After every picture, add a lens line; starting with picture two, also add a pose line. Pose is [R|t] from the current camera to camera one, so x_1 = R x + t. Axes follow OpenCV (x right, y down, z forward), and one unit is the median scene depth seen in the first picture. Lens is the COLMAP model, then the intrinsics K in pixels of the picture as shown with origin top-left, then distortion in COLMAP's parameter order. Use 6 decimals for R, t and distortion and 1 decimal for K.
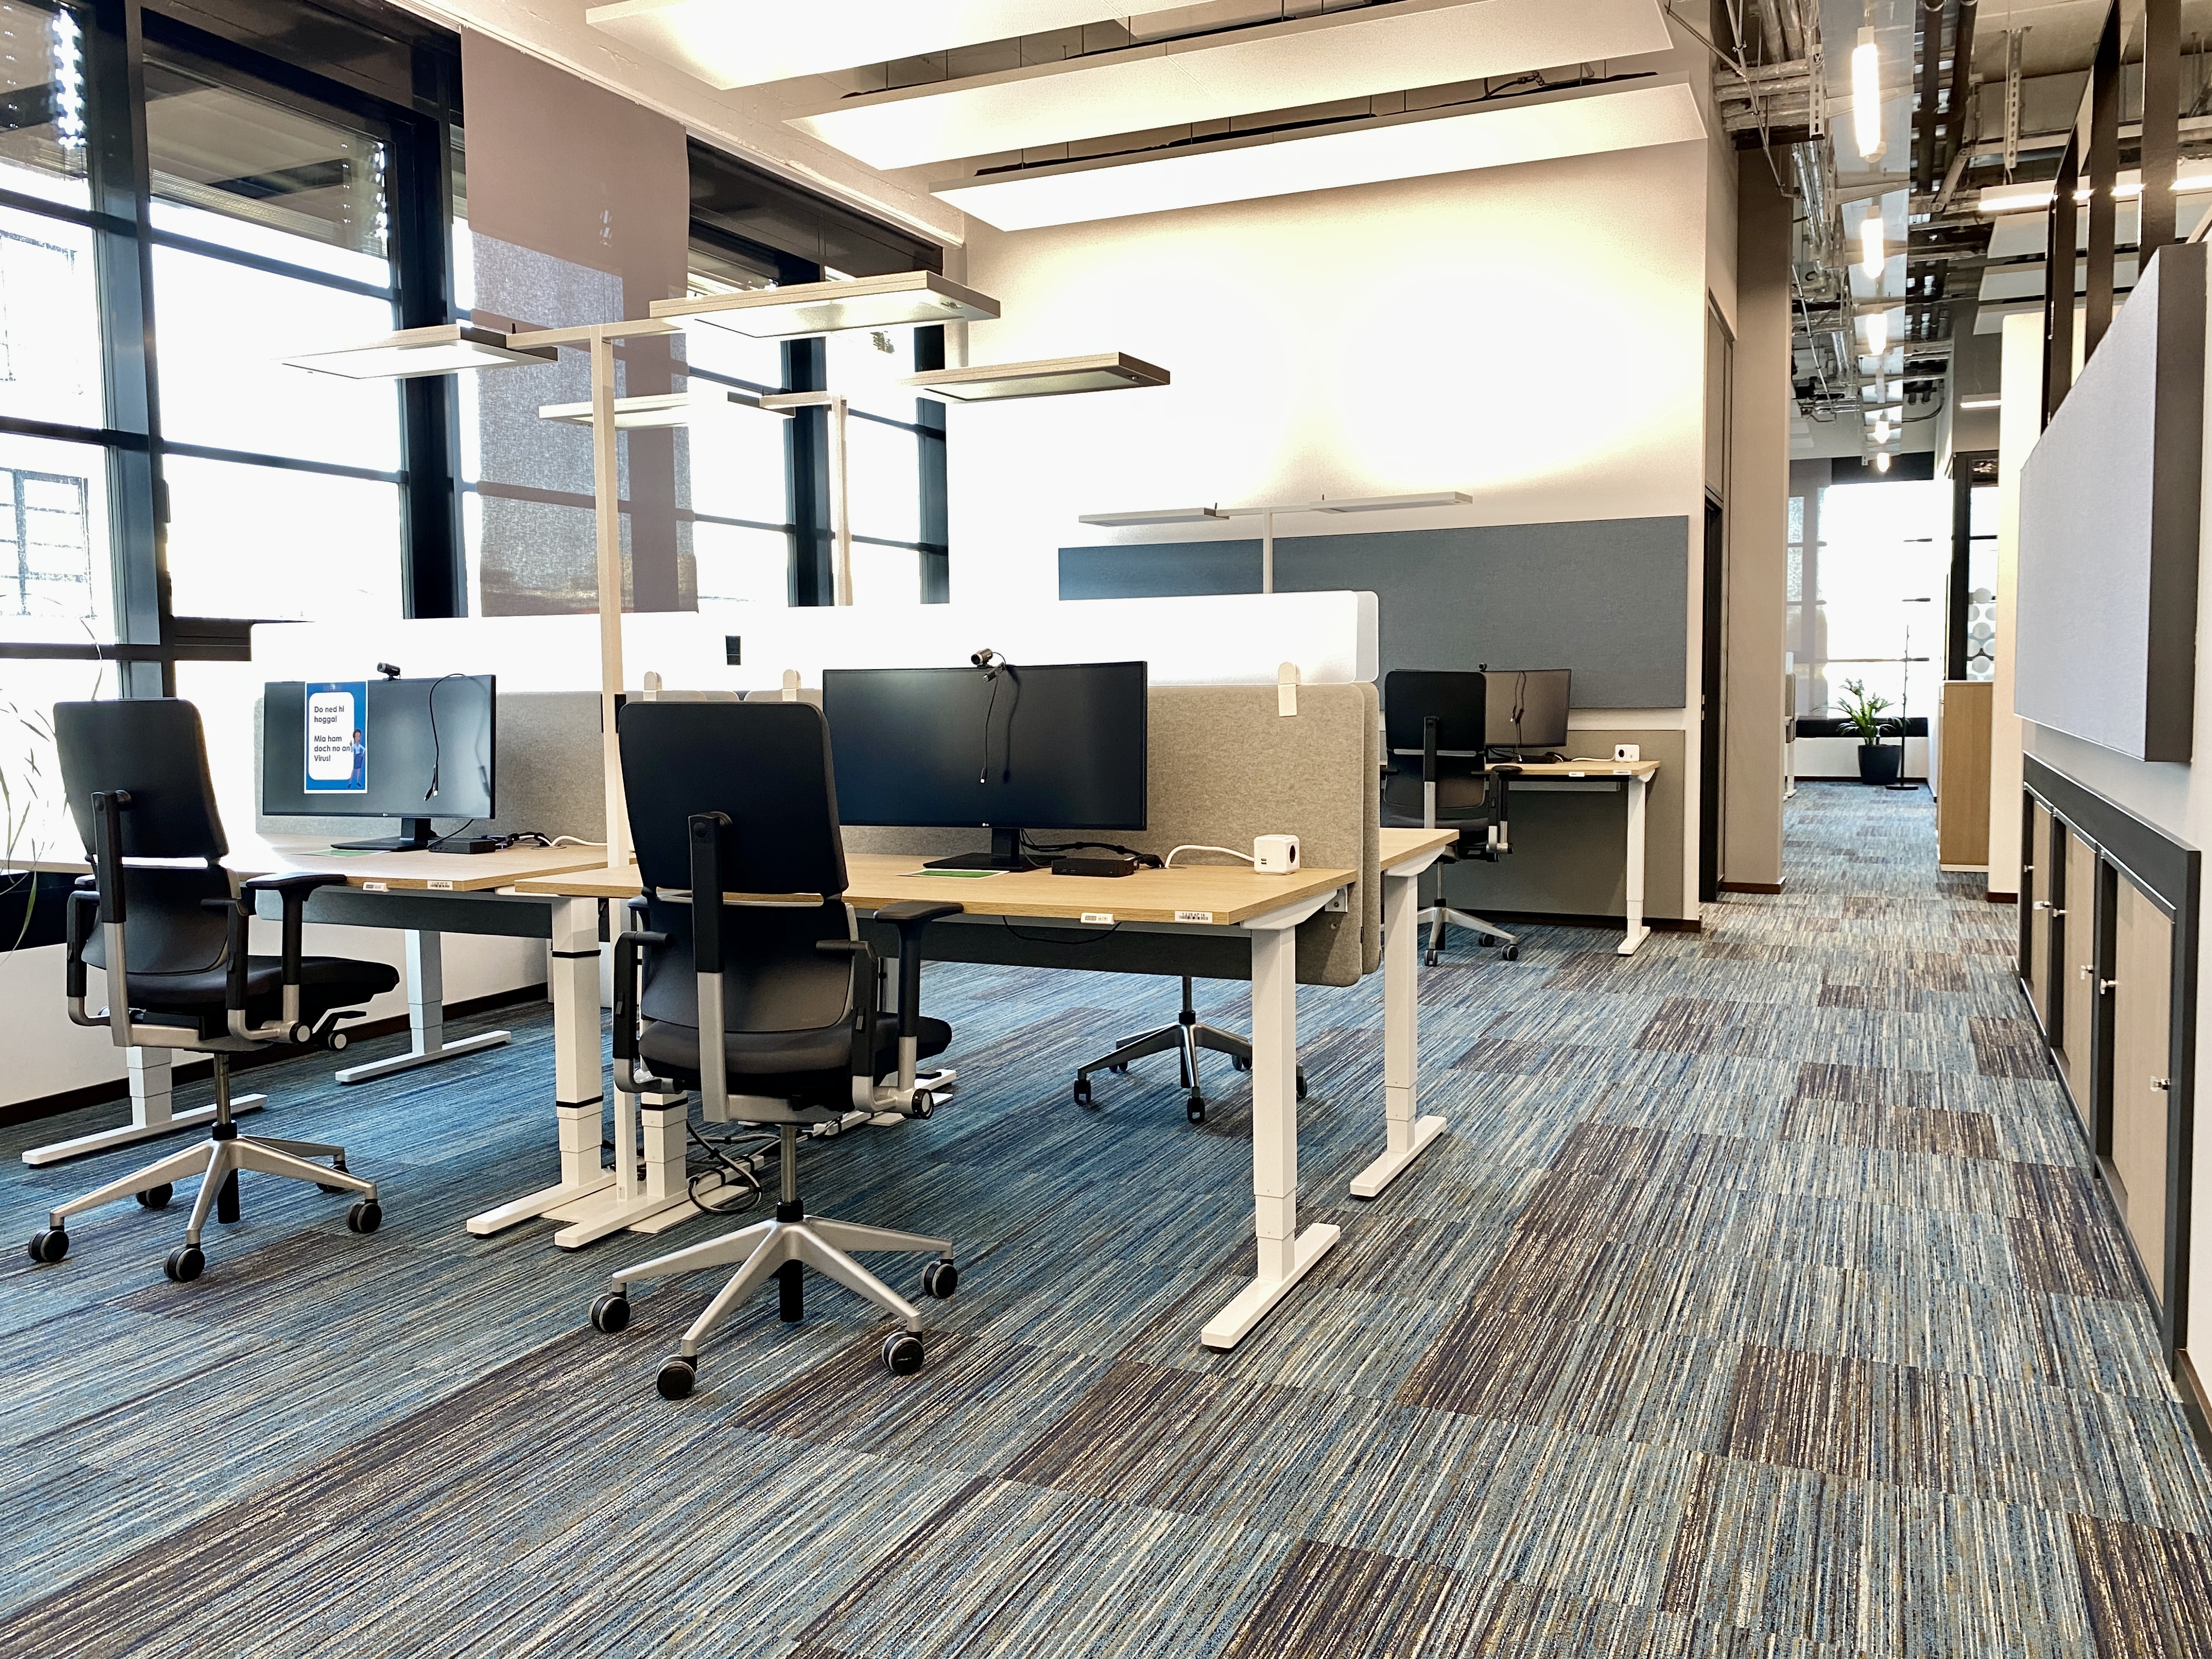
lens RADIAL K [[1736.4, 0, 1106.0], [0, 1736.4, 829.5], [0, 0, 1]] dist [-0.001075, -0.001992]
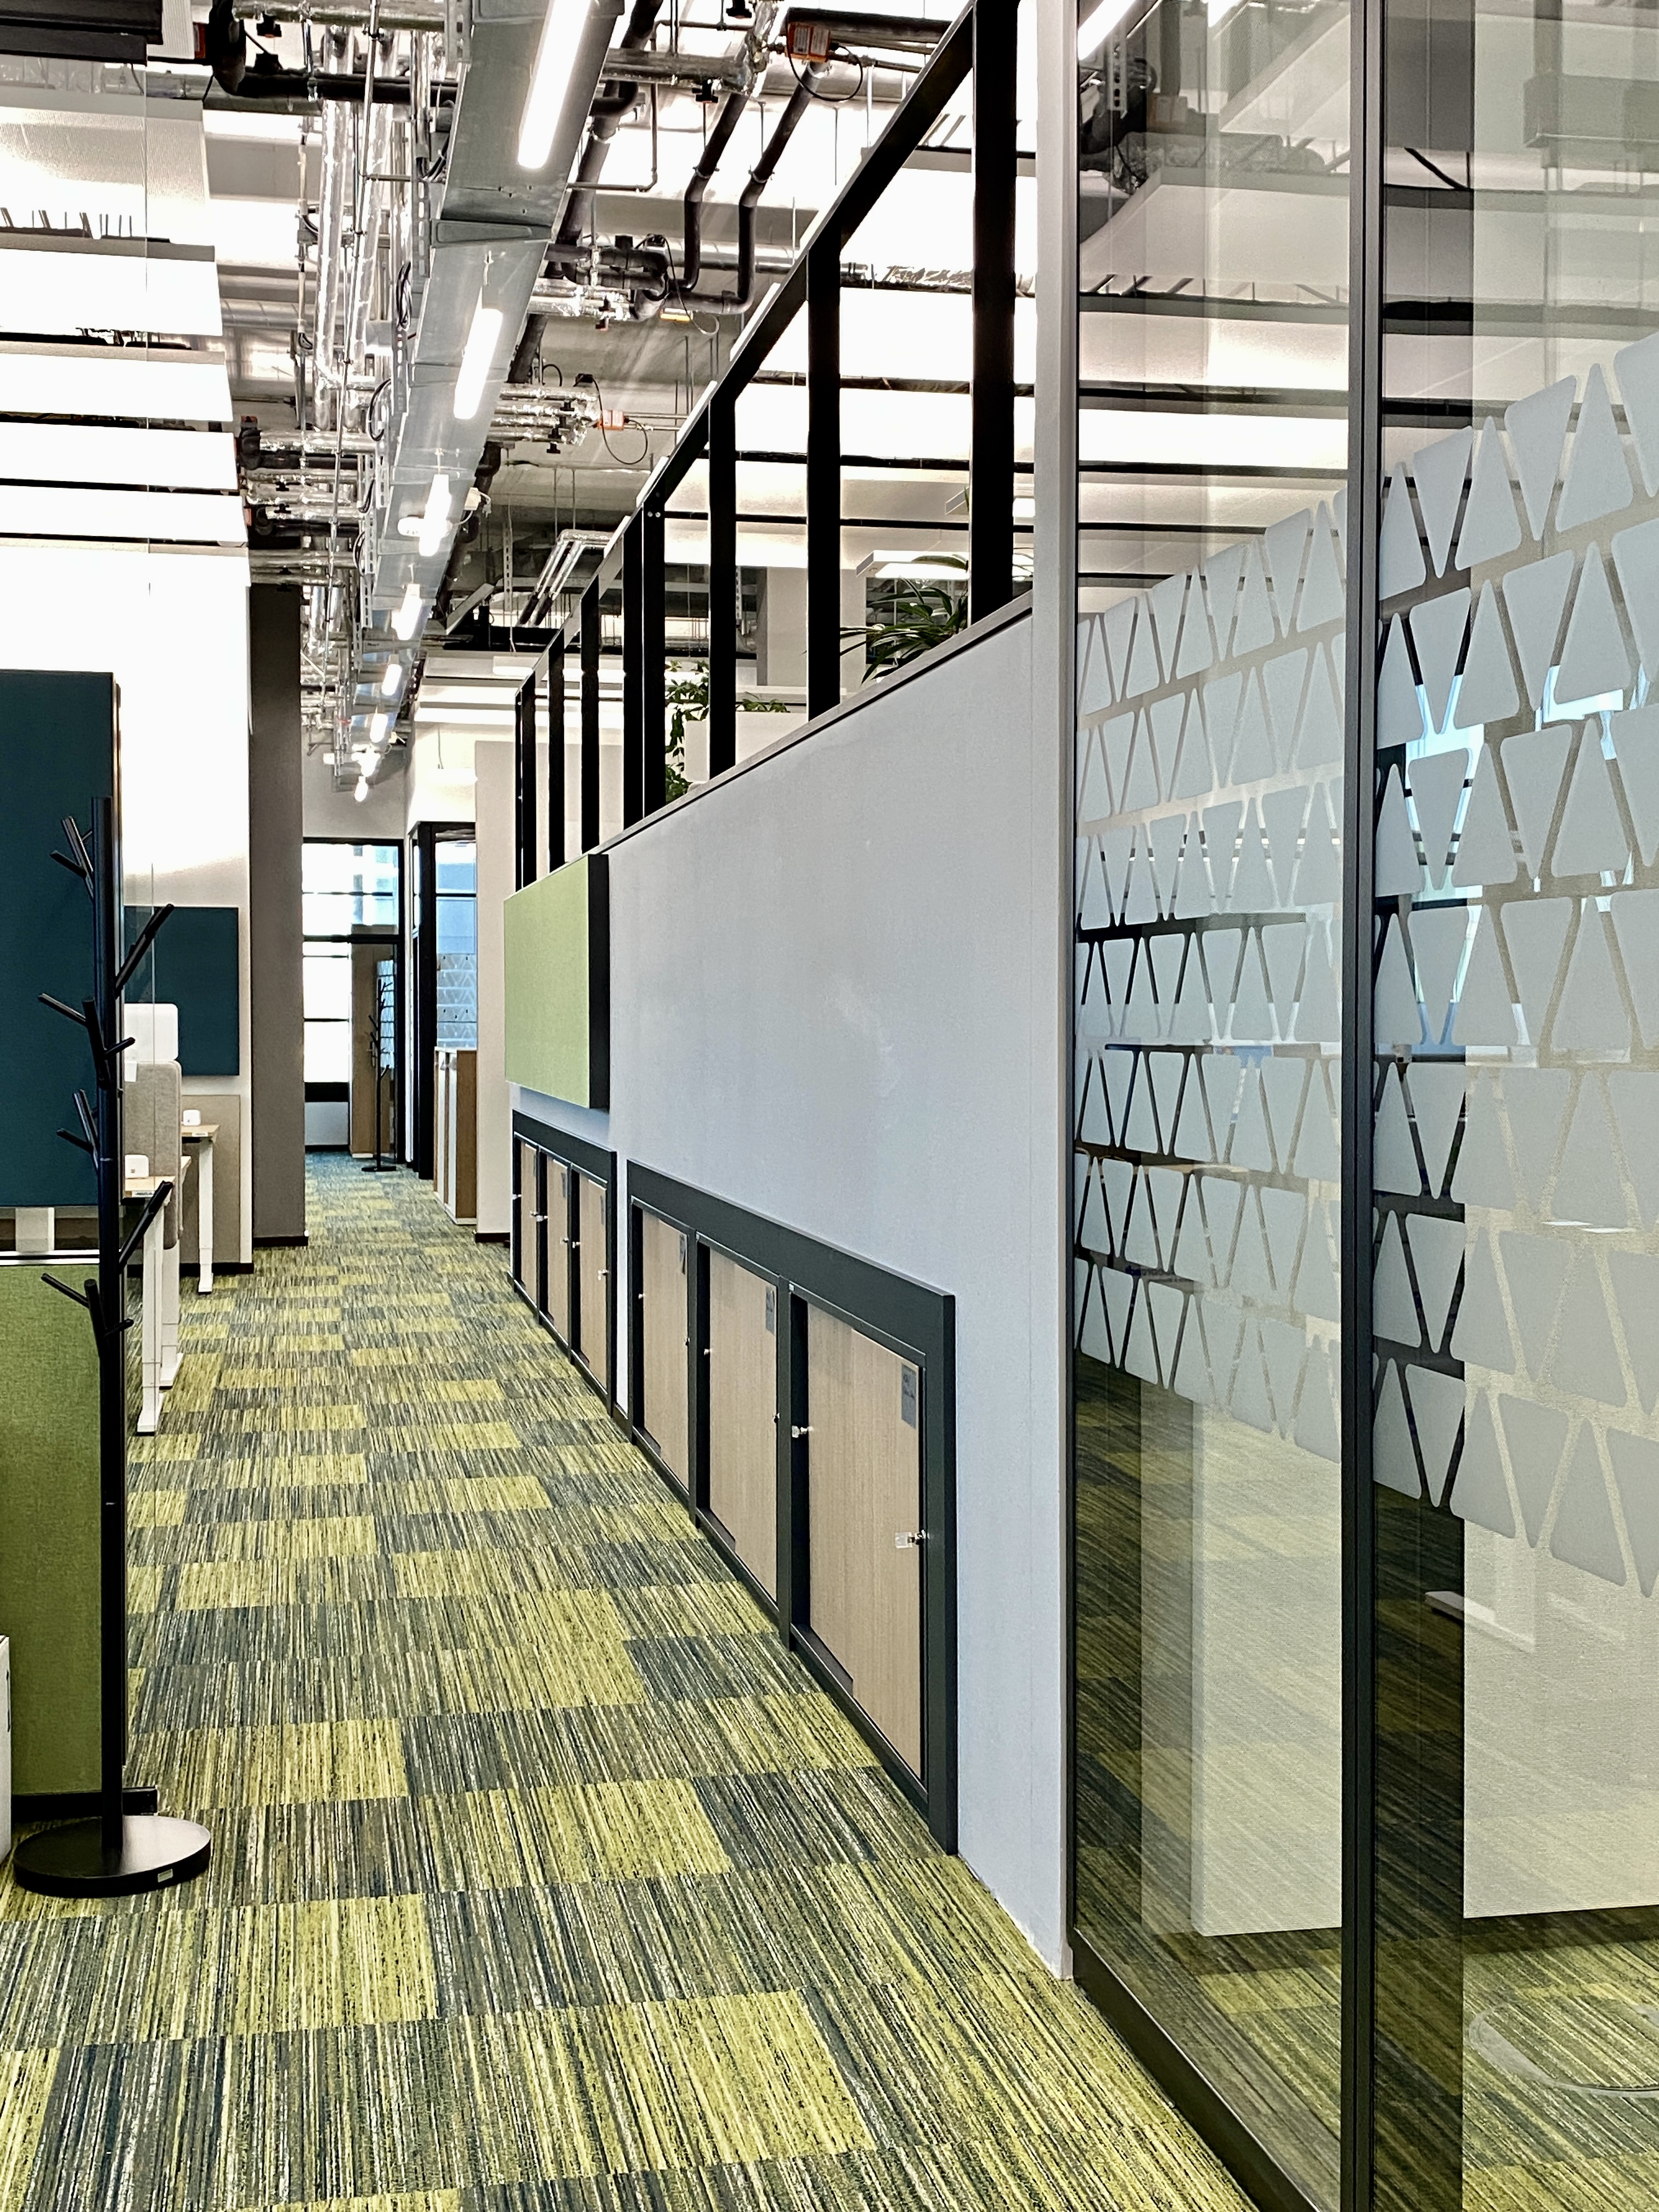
lens RADIAL K [[2551.5, 0, 829.5], [0, 2551.5, 1106.0], [0, 0, 1]] dist [-0.005081, -0.001662]
pose [[0.809016, -0.012213, 0.587660, -0.338457], [0.043835, 0.998254, -0.039600, 0.033235], [-0.586150, 0.057797, 0.808139, -0.576731]]
